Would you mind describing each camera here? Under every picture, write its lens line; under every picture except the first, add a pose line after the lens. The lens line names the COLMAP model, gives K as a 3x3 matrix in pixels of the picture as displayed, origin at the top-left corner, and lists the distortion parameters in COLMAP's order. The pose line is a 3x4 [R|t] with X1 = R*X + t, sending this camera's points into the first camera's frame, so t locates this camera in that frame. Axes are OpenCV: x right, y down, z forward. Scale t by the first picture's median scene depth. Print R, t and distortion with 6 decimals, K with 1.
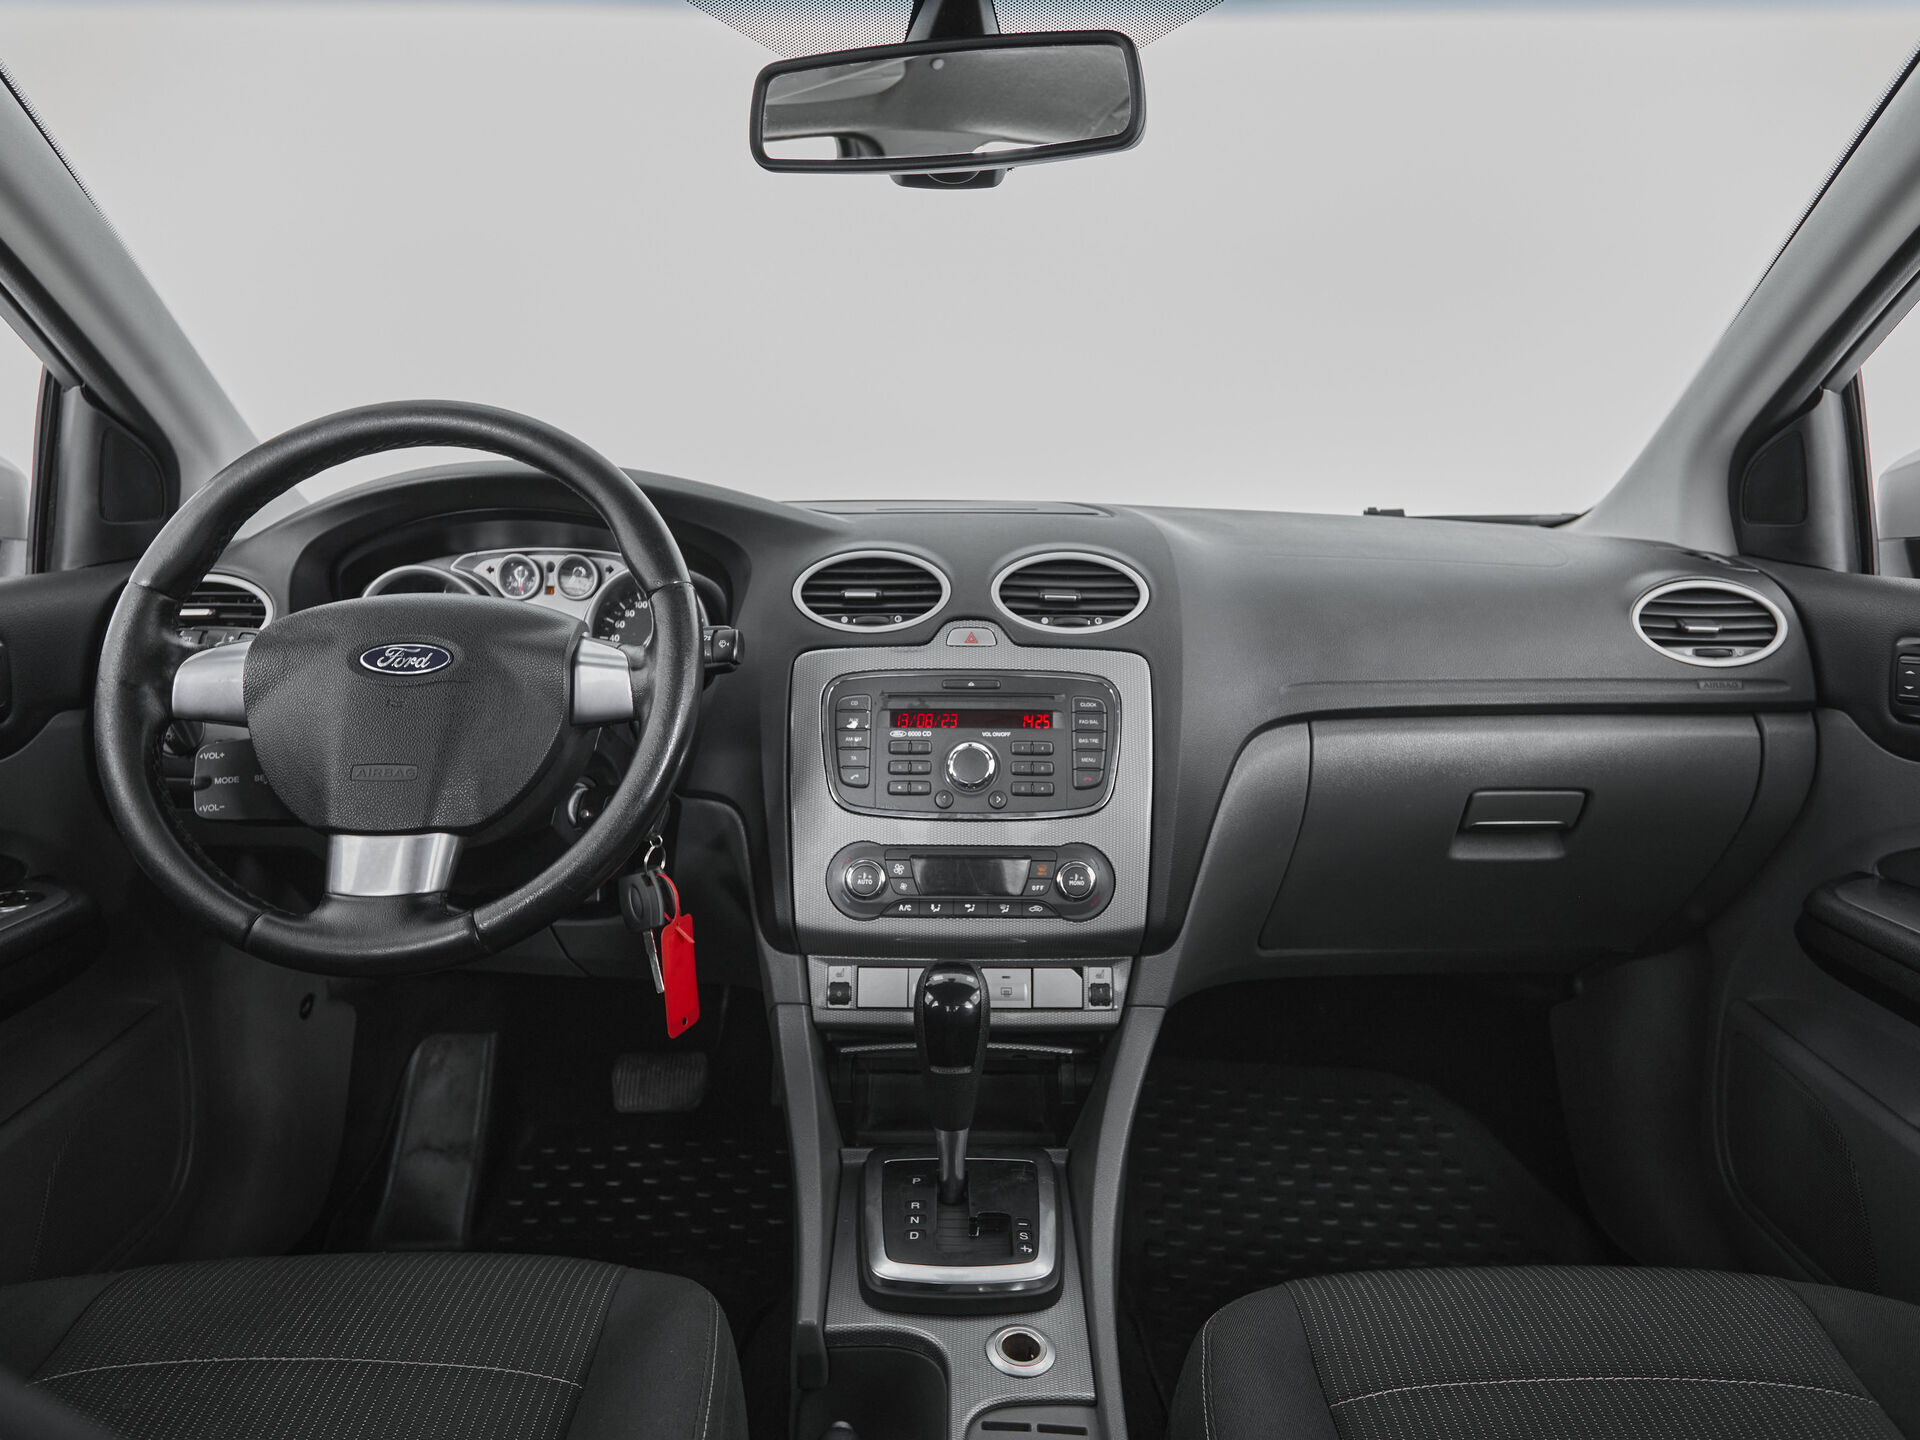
lens RADIAL K [[1185.9, 0, 945.9], [0, 1185.9, 672.9], [0, 0, 1]] dist [0.008860, -0.013276]
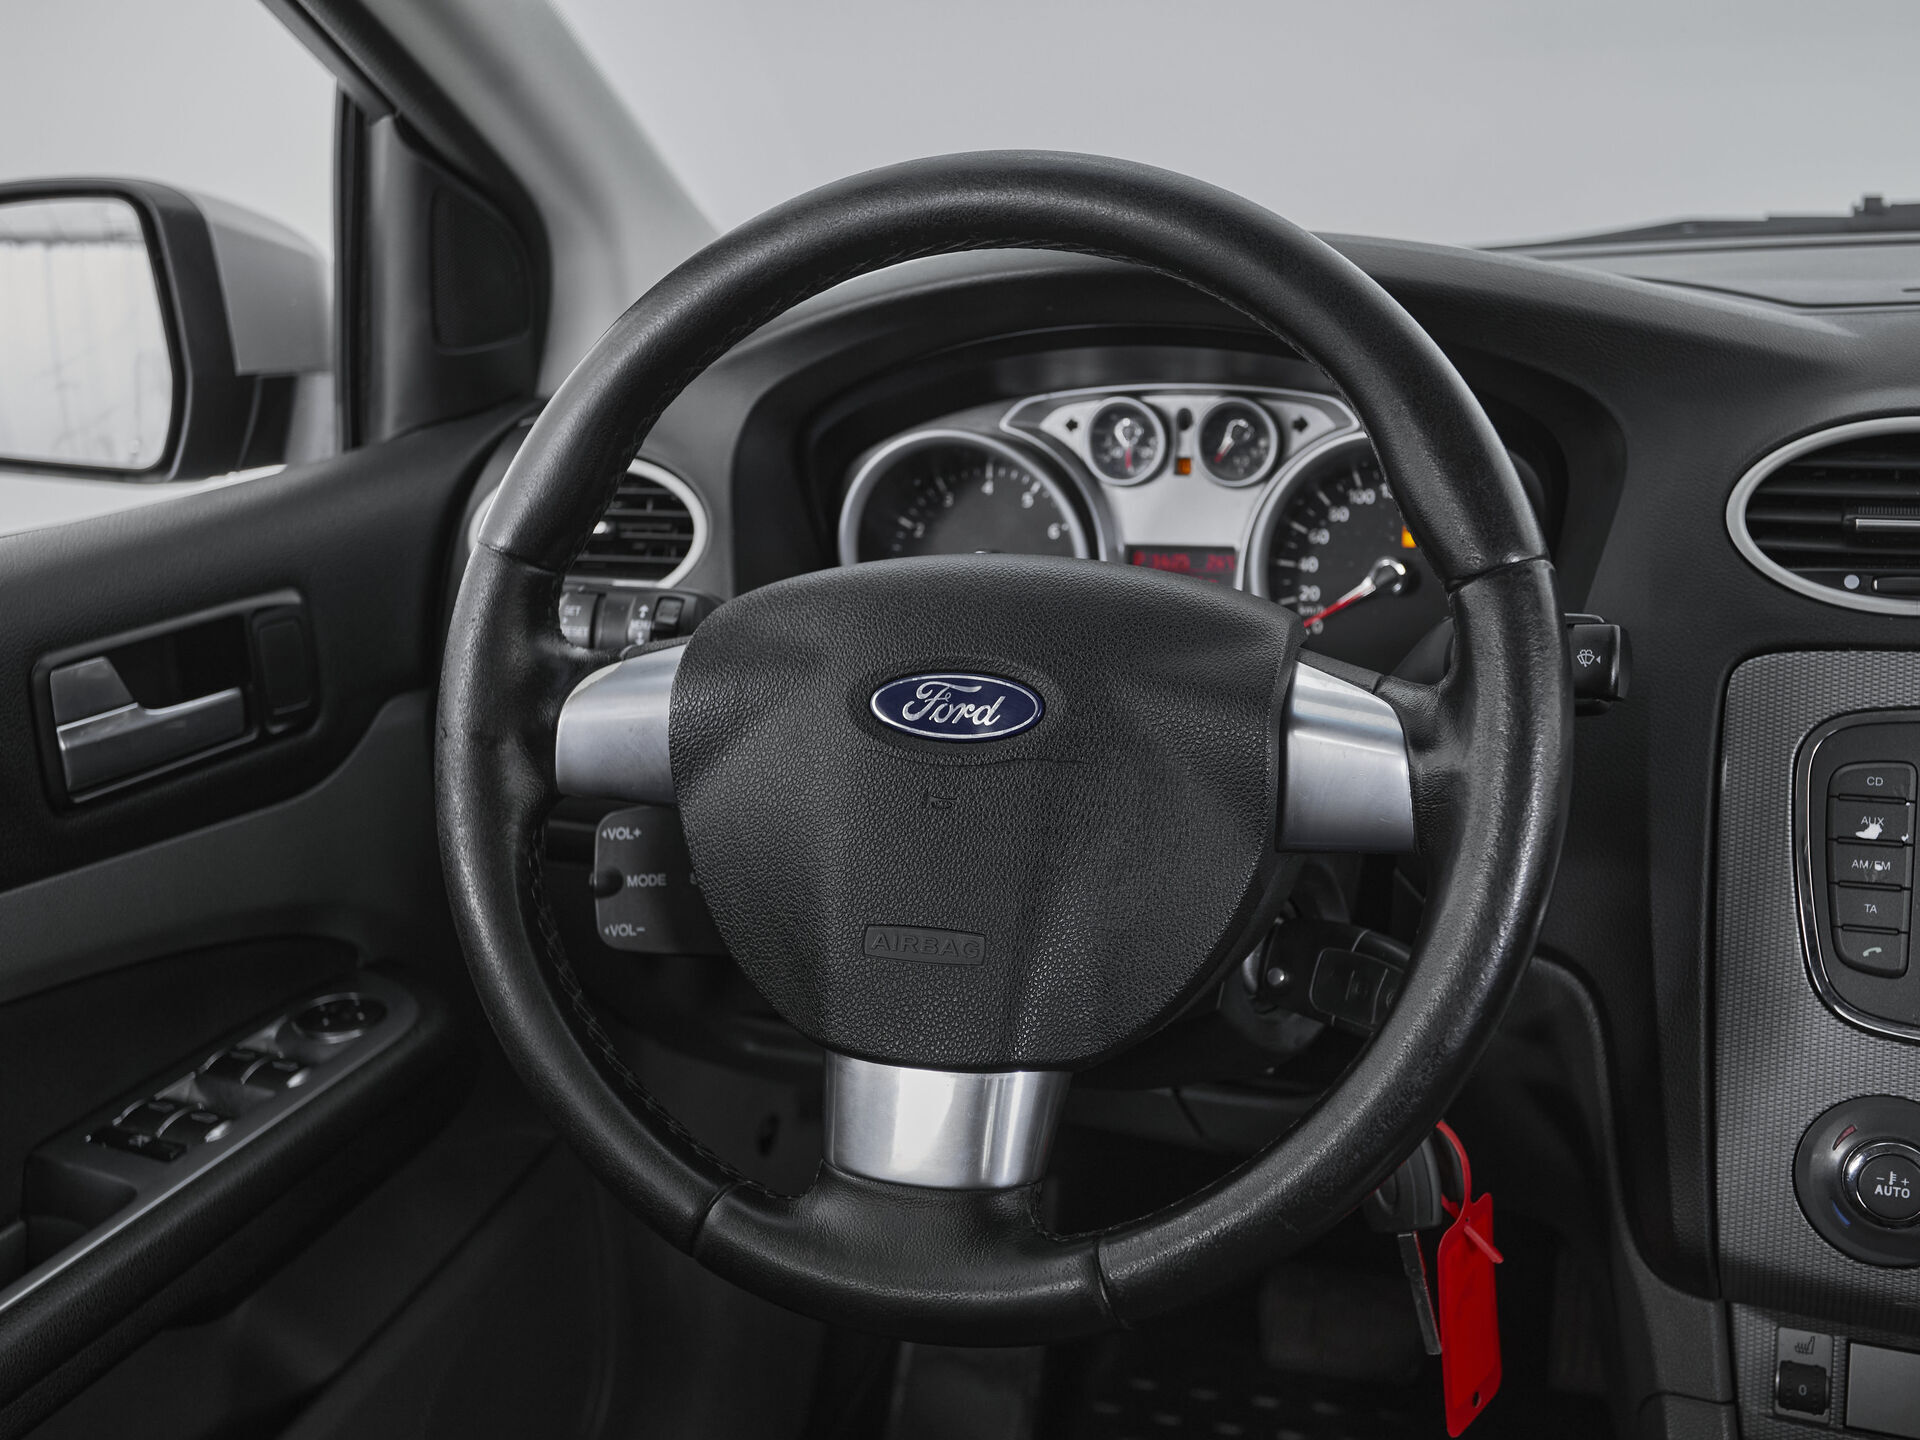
lens RADIAL K [[1998.4, 0, 974.7], [0, 1998.4, 705.1], [0, 0, 1]] dist [-0.020858, 0.000000]
pose [[0.933173, 0.047377, -0.356292, -0.128222], [0.009193, 0.987804, 0.155429, -0.121718], [0.359311, -0.148318, 0.921356, 0.199472]]
